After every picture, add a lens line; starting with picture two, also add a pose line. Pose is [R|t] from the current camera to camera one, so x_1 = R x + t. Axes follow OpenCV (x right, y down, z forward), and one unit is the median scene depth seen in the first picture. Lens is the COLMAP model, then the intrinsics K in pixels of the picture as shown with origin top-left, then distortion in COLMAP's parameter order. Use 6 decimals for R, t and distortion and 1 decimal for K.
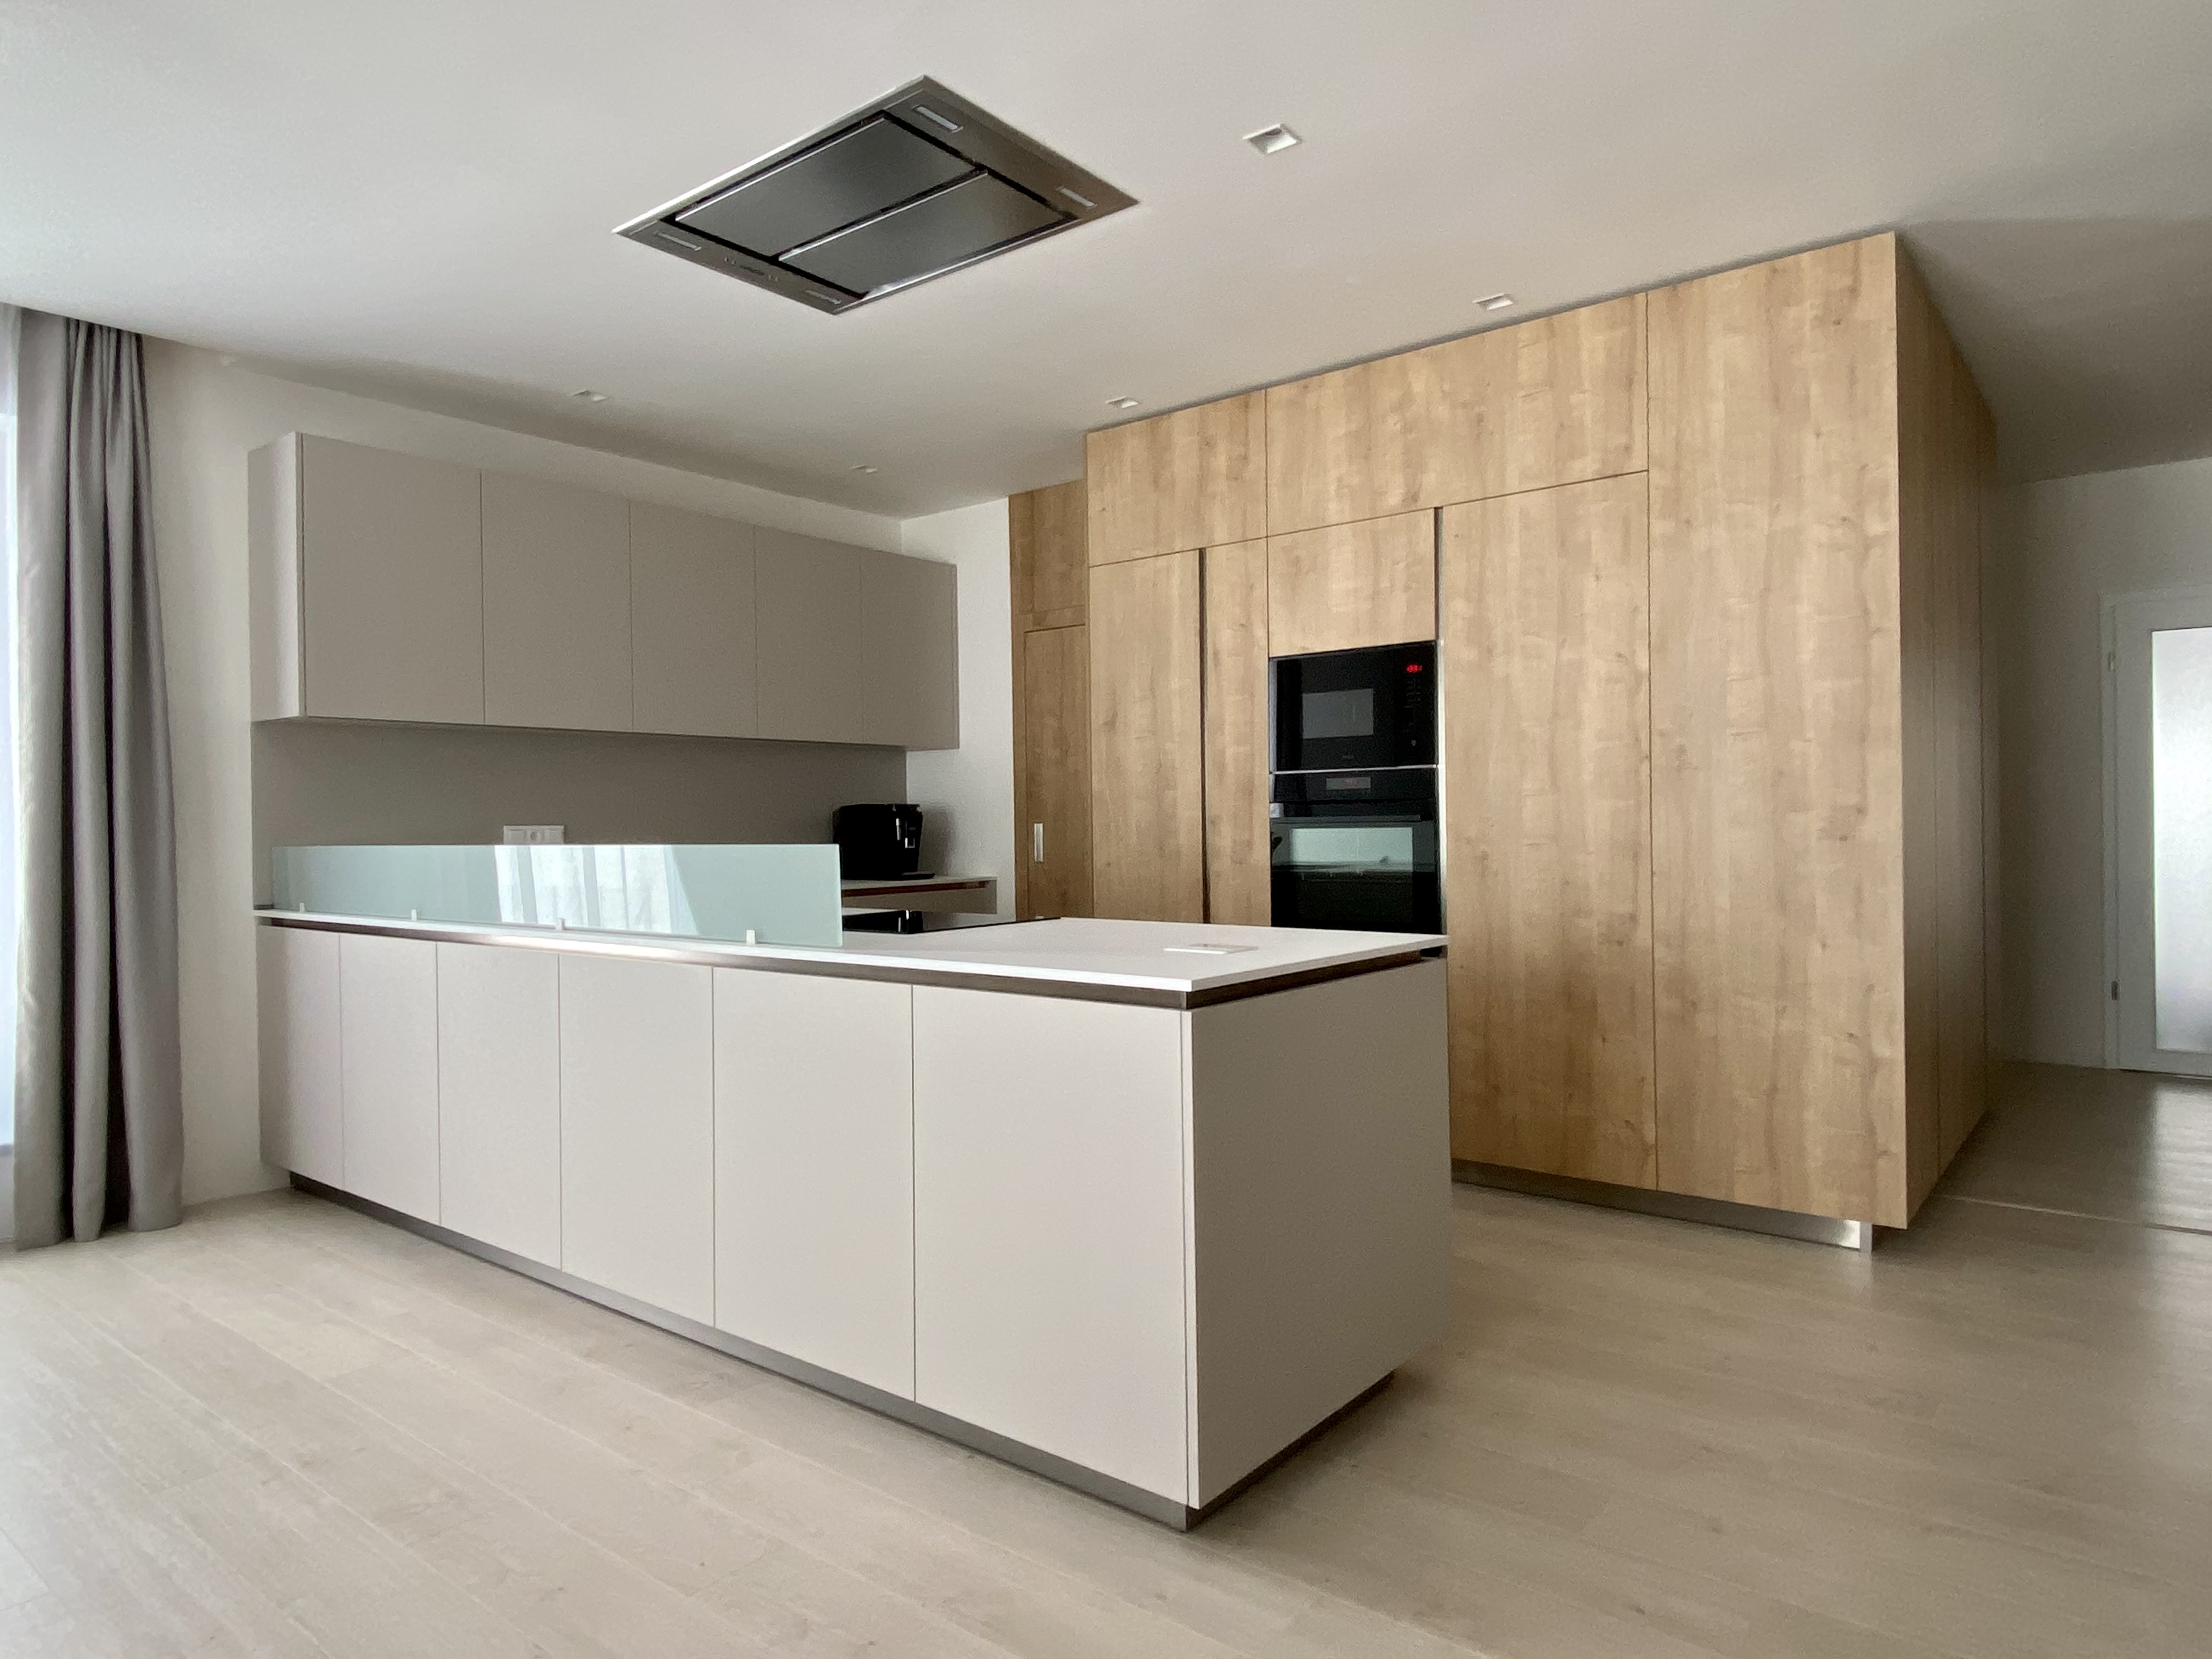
lens RADIAL K [[1300.2, 0, 1083.8], [0, 1300.2, 851.4], [0, 0, 1]] dist [0.032326, -0.009078]
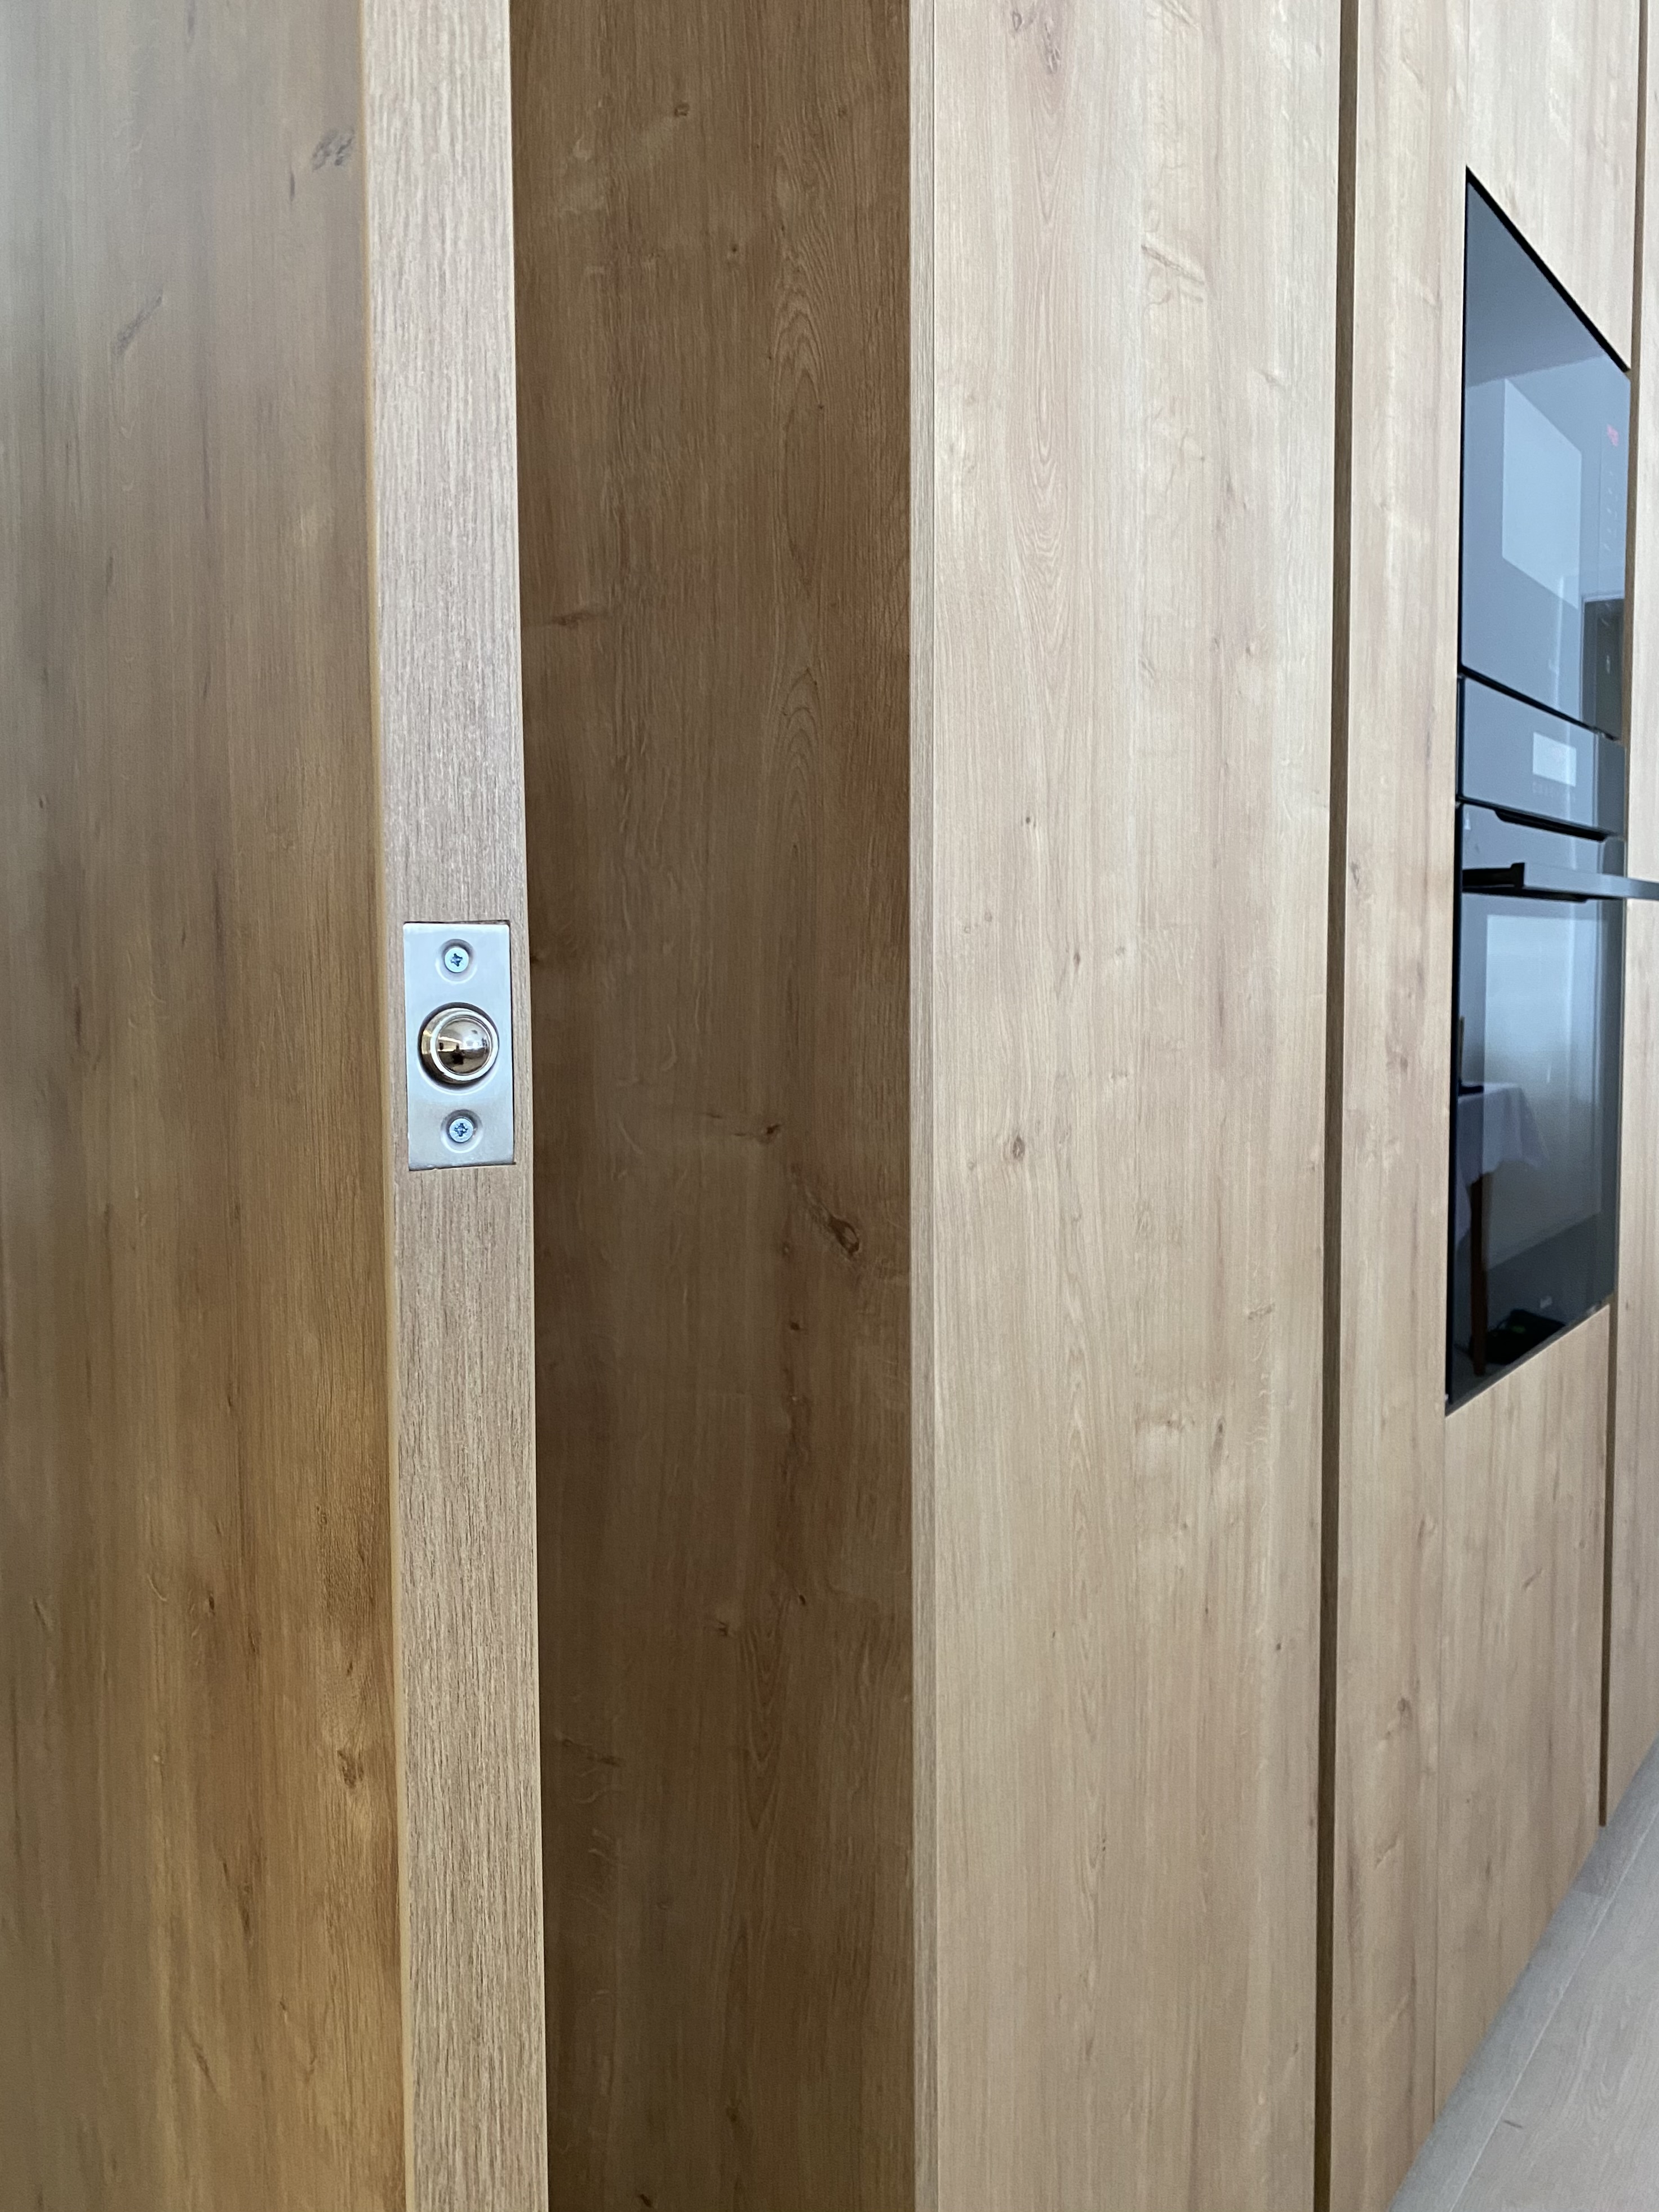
lens RADIAL K [[1783.6, 0, 829.3], [0, 1783.6, 1087.9], [0, 0, 1]] dist [0.022874, -0.014986]
pose [[-0.082304, -0.055682, 0.995051, -0.169279], [0.028093, 0.997912, 0.058166, -0.007335], [-0.996211, 0.032741, -0.080568, 1.115020]]
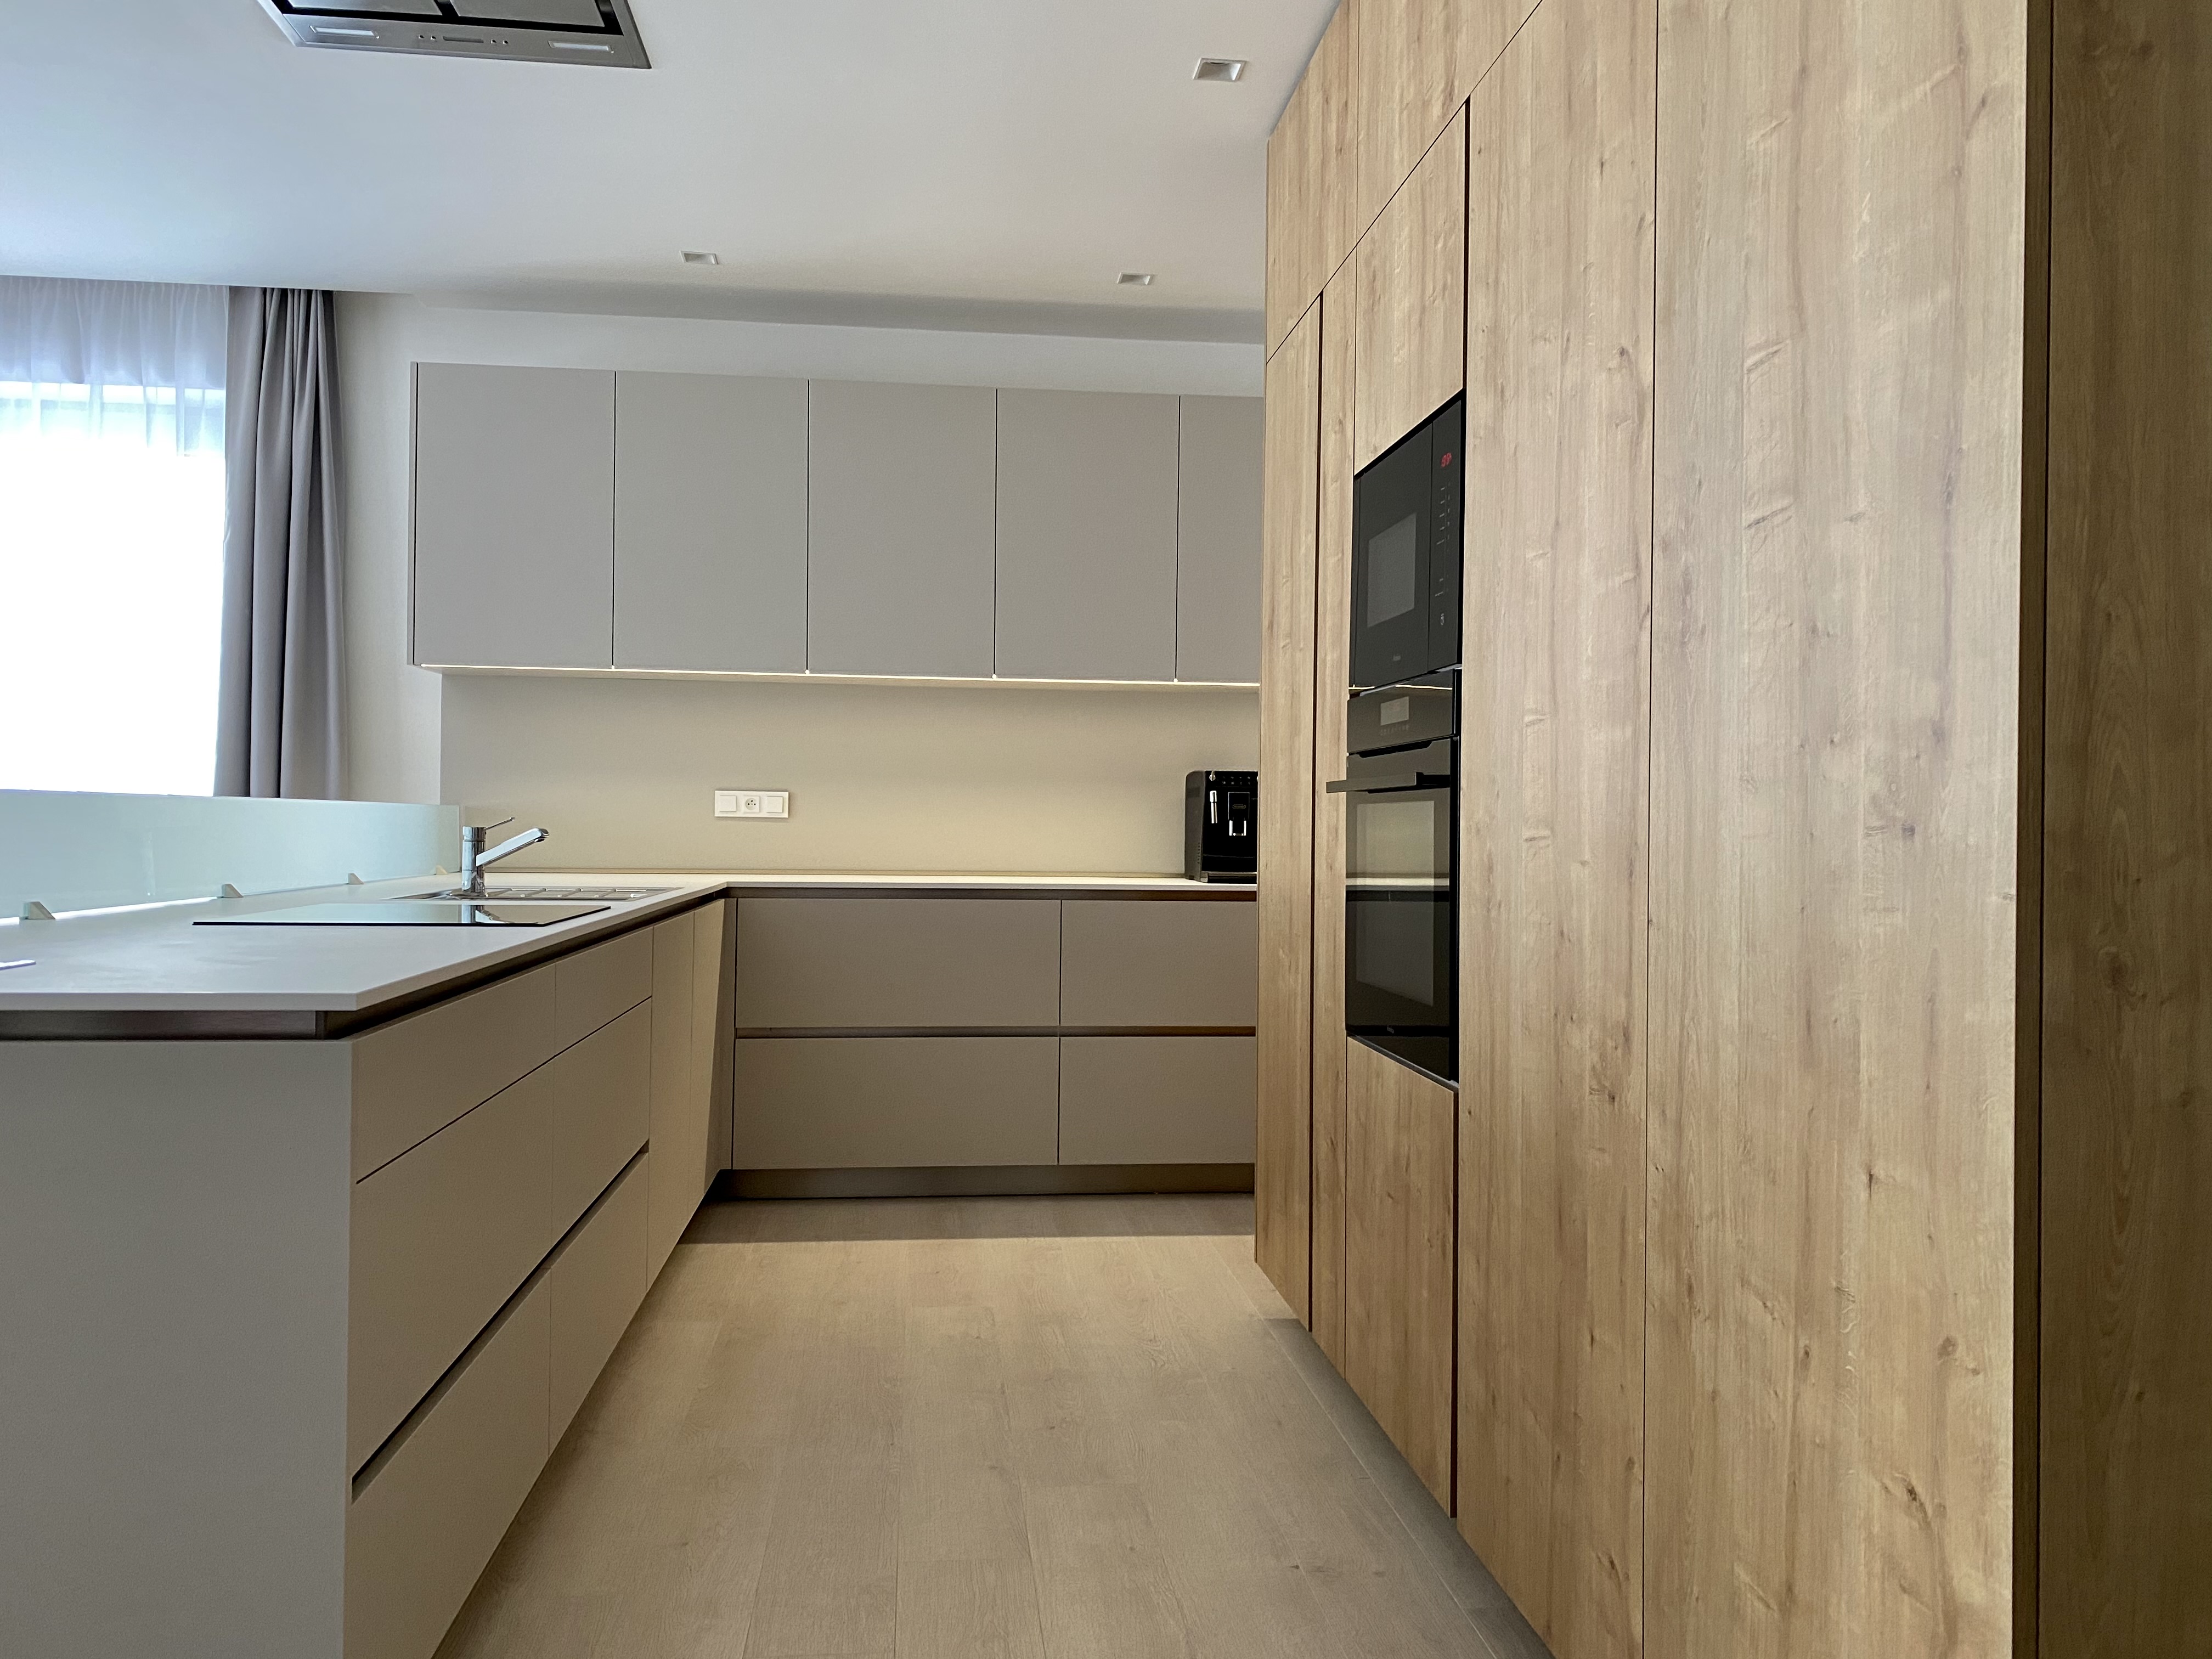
lens RADIAL K [[1673.3, 0, 1099.1], [0, 1673.3, 831.5], [0, 0, 1]] dist [0.027143, -0.011651]
pose [[0.714117, 0.026533, -0.699523, 0.530063], [-0.038594, 0.999254, -0.001497, -0.001526], [0.698962, 0.028066, 0.714608, 0.440818]]
